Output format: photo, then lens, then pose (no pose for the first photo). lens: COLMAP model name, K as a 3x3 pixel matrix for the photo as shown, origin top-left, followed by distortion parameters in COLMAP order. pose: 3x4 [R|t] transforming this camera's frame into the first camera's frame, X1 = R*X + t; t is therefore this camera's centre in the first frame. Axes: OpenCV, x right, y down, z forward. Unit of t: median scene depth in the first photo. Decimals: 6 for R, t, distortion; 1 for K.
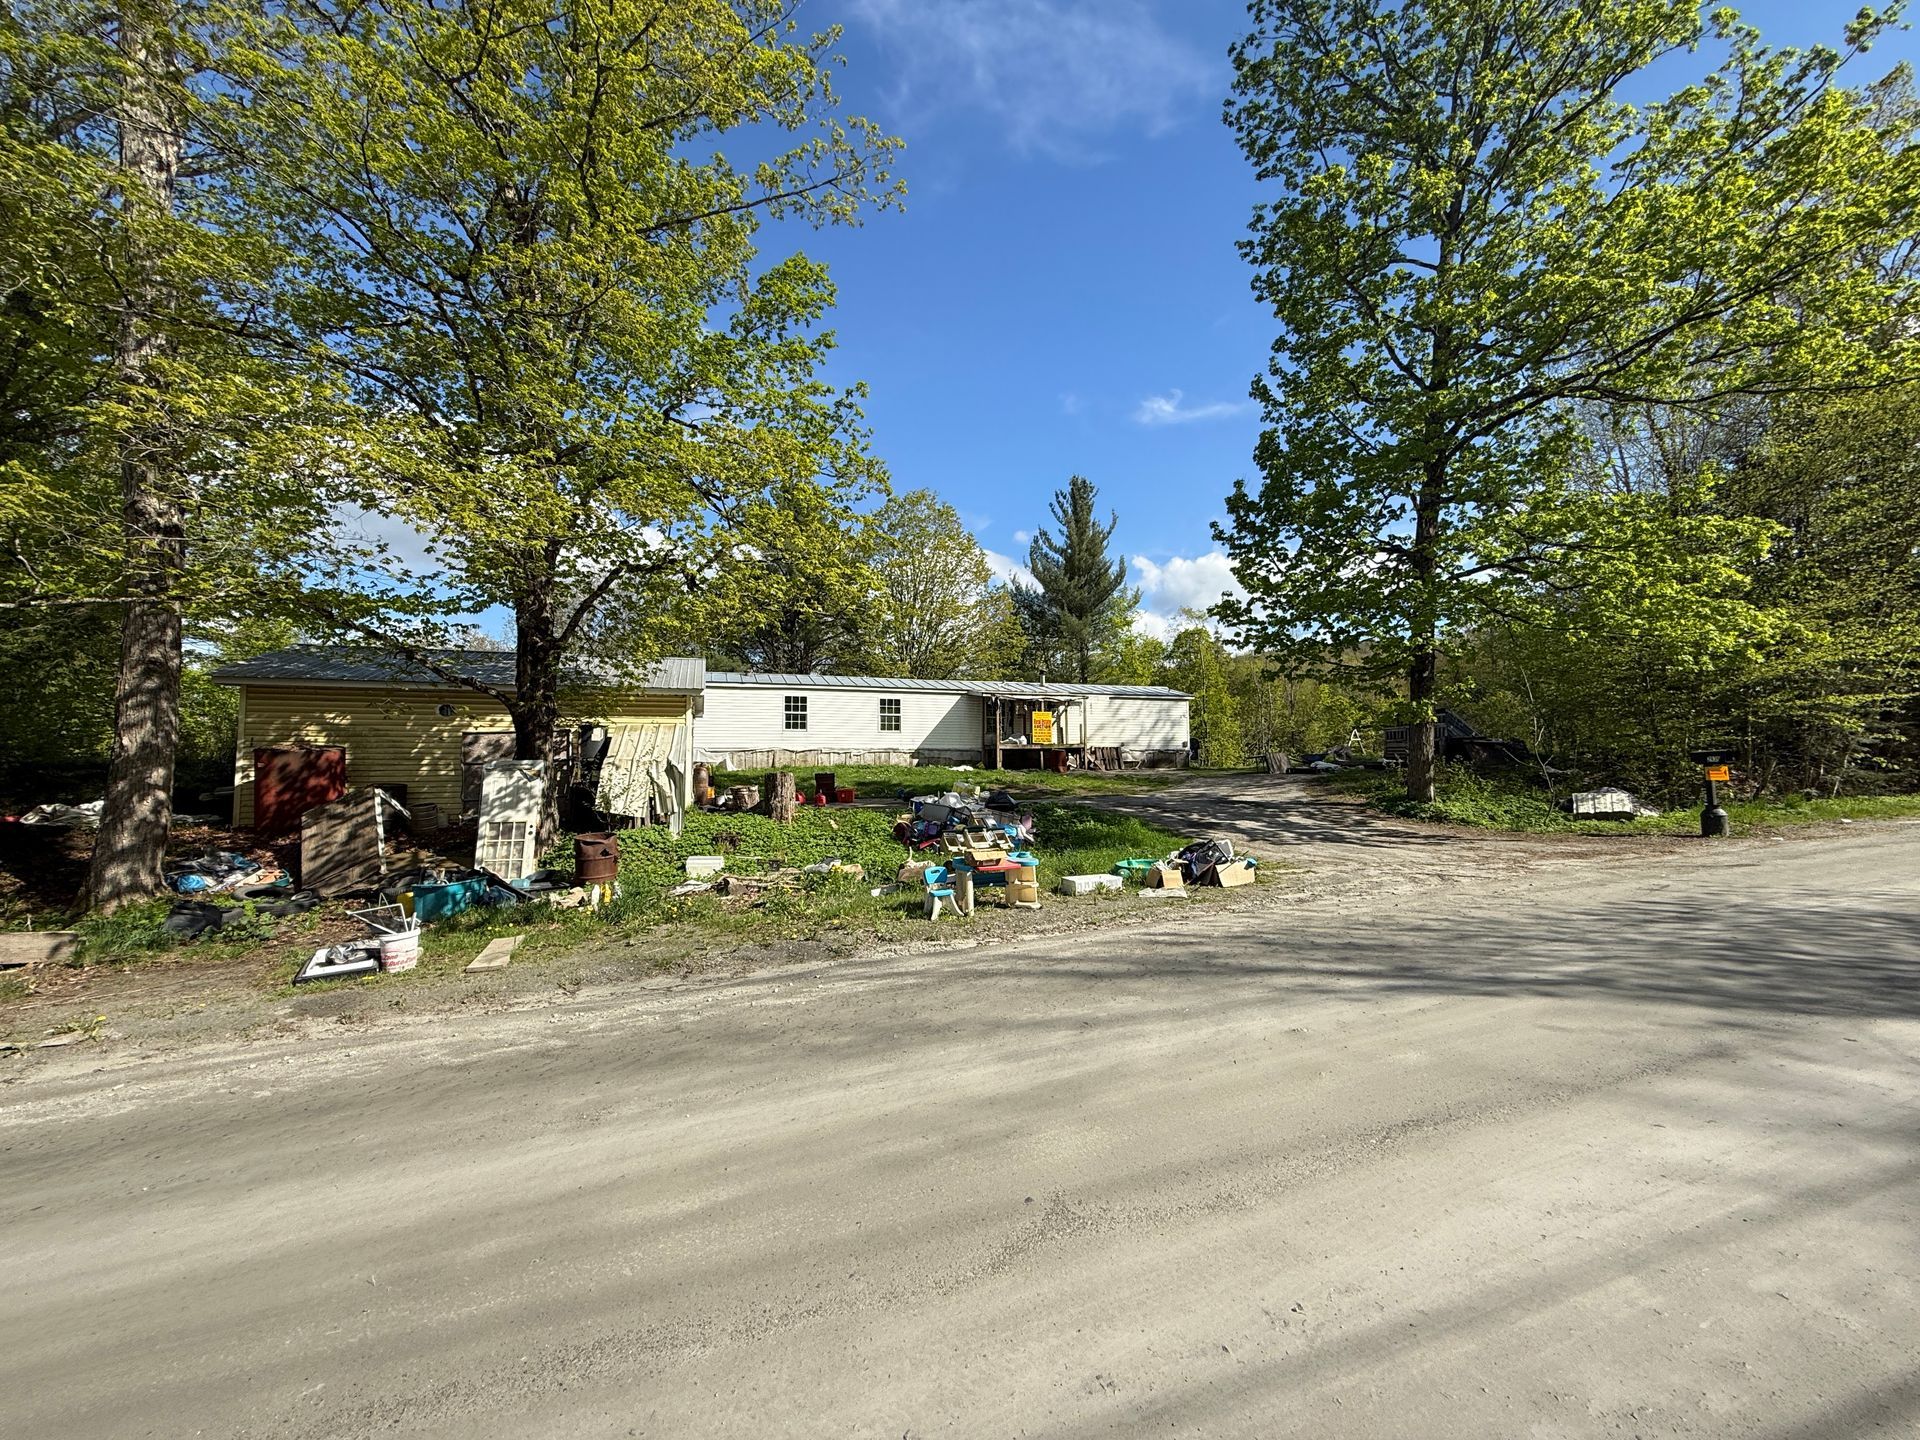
lens RADIAL K [[780.0, 0, 964.9], [0, 780.0, 706.4], [0, 0, 1]] dist [0.013213, -0.002676]
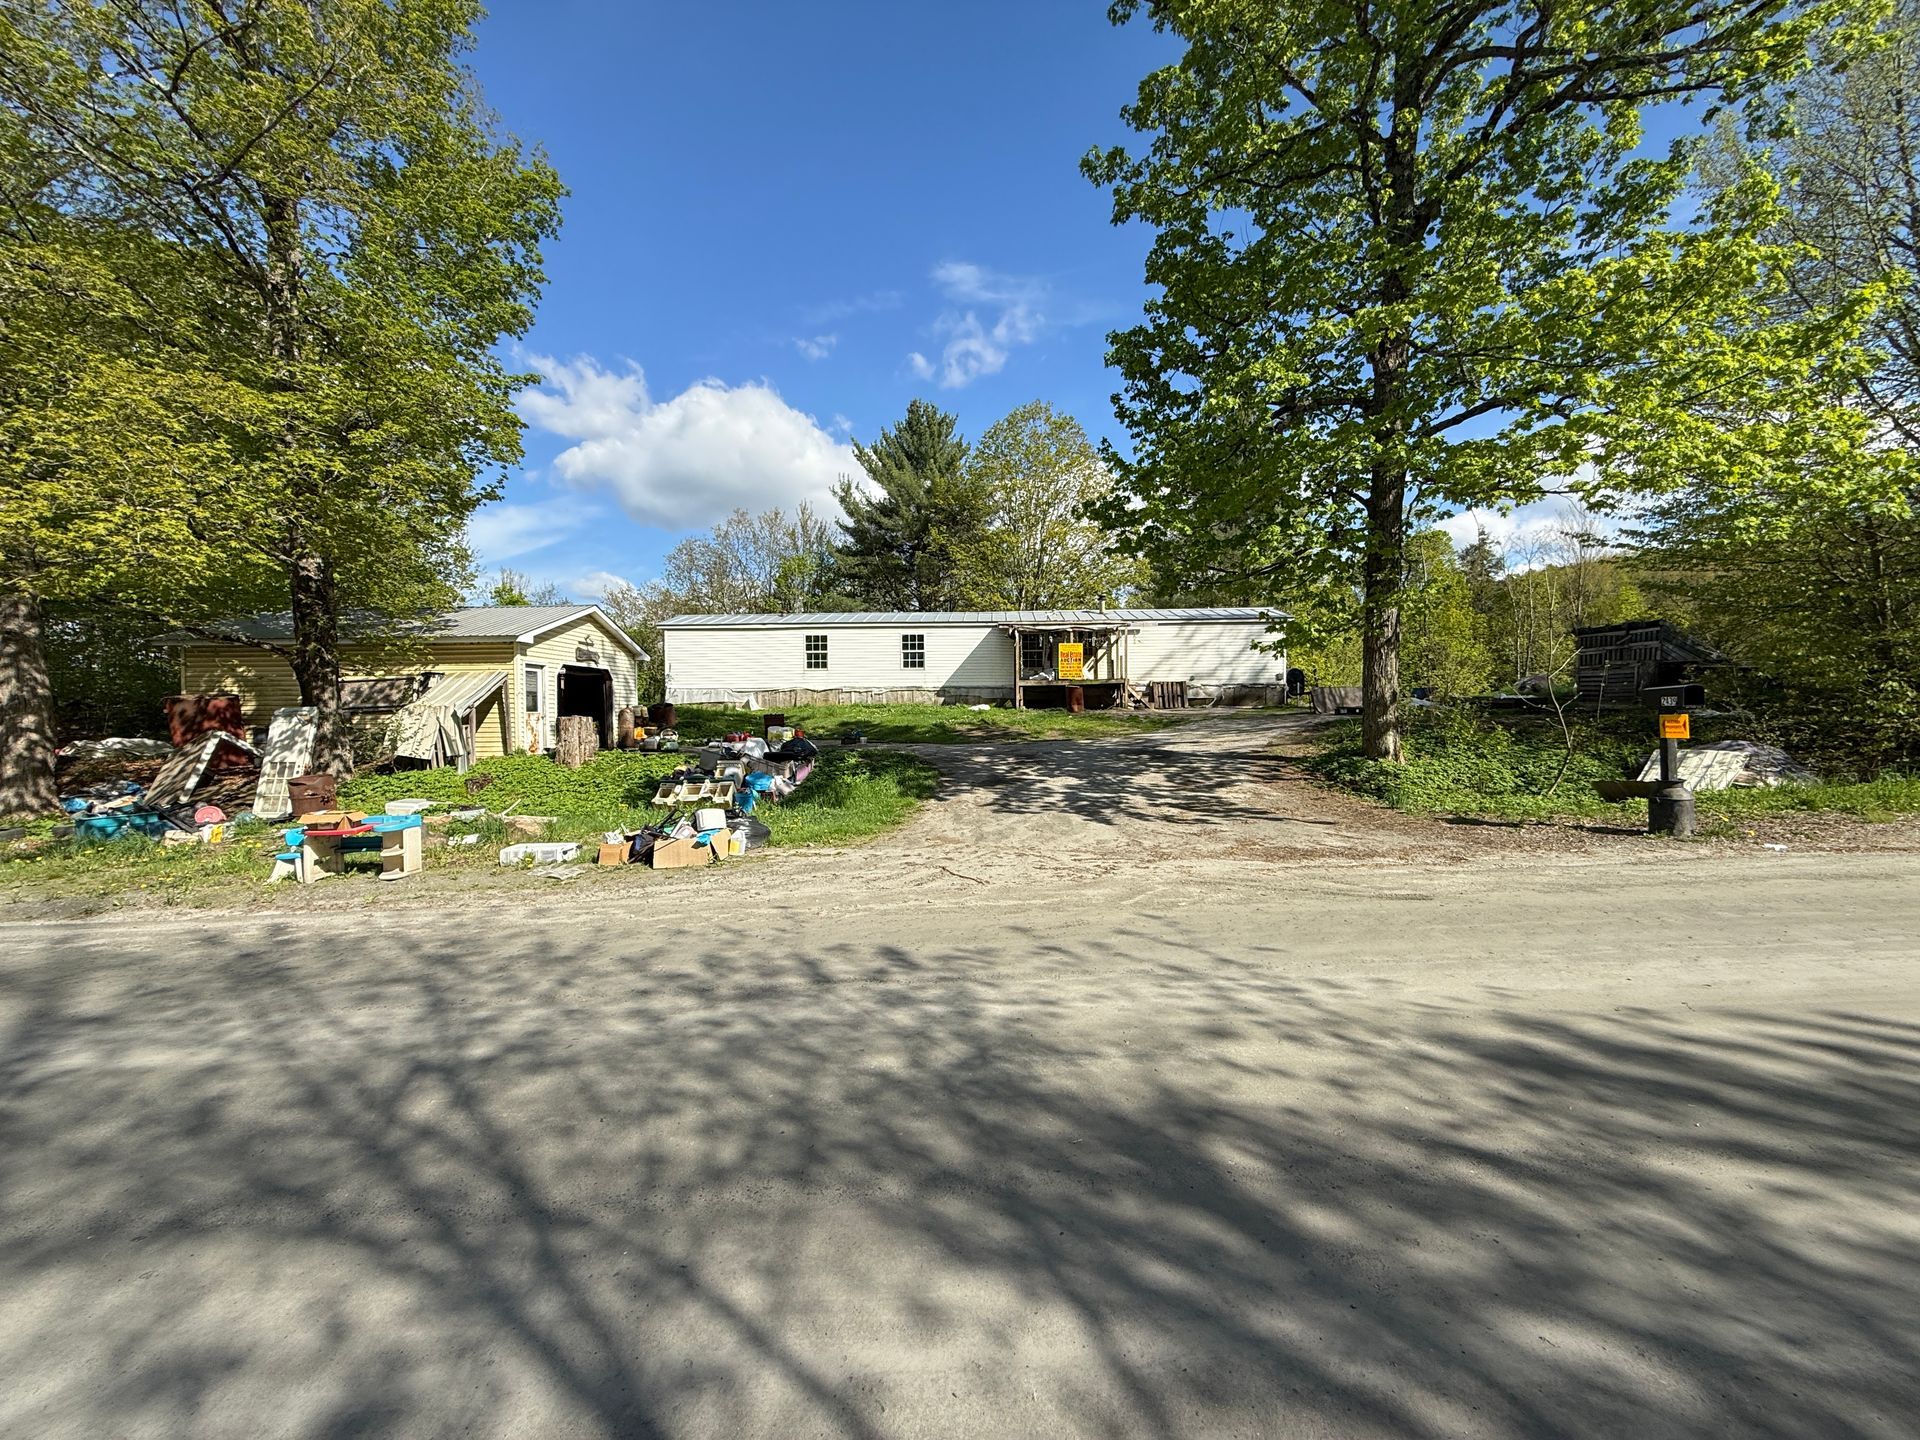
lens RADIAL K [[780.0, 0, 954.8], [0, 780.0, 715.4], [0, 0, 1]] dist [0.013213, -0.002676]
pose [[0.932159, 0.001942, -0.362043, 0.318711], [0.032937, 0.995384, 0.090143, 0.004863], [0.360547, -0.095952, 0.927792, 0.135430]]
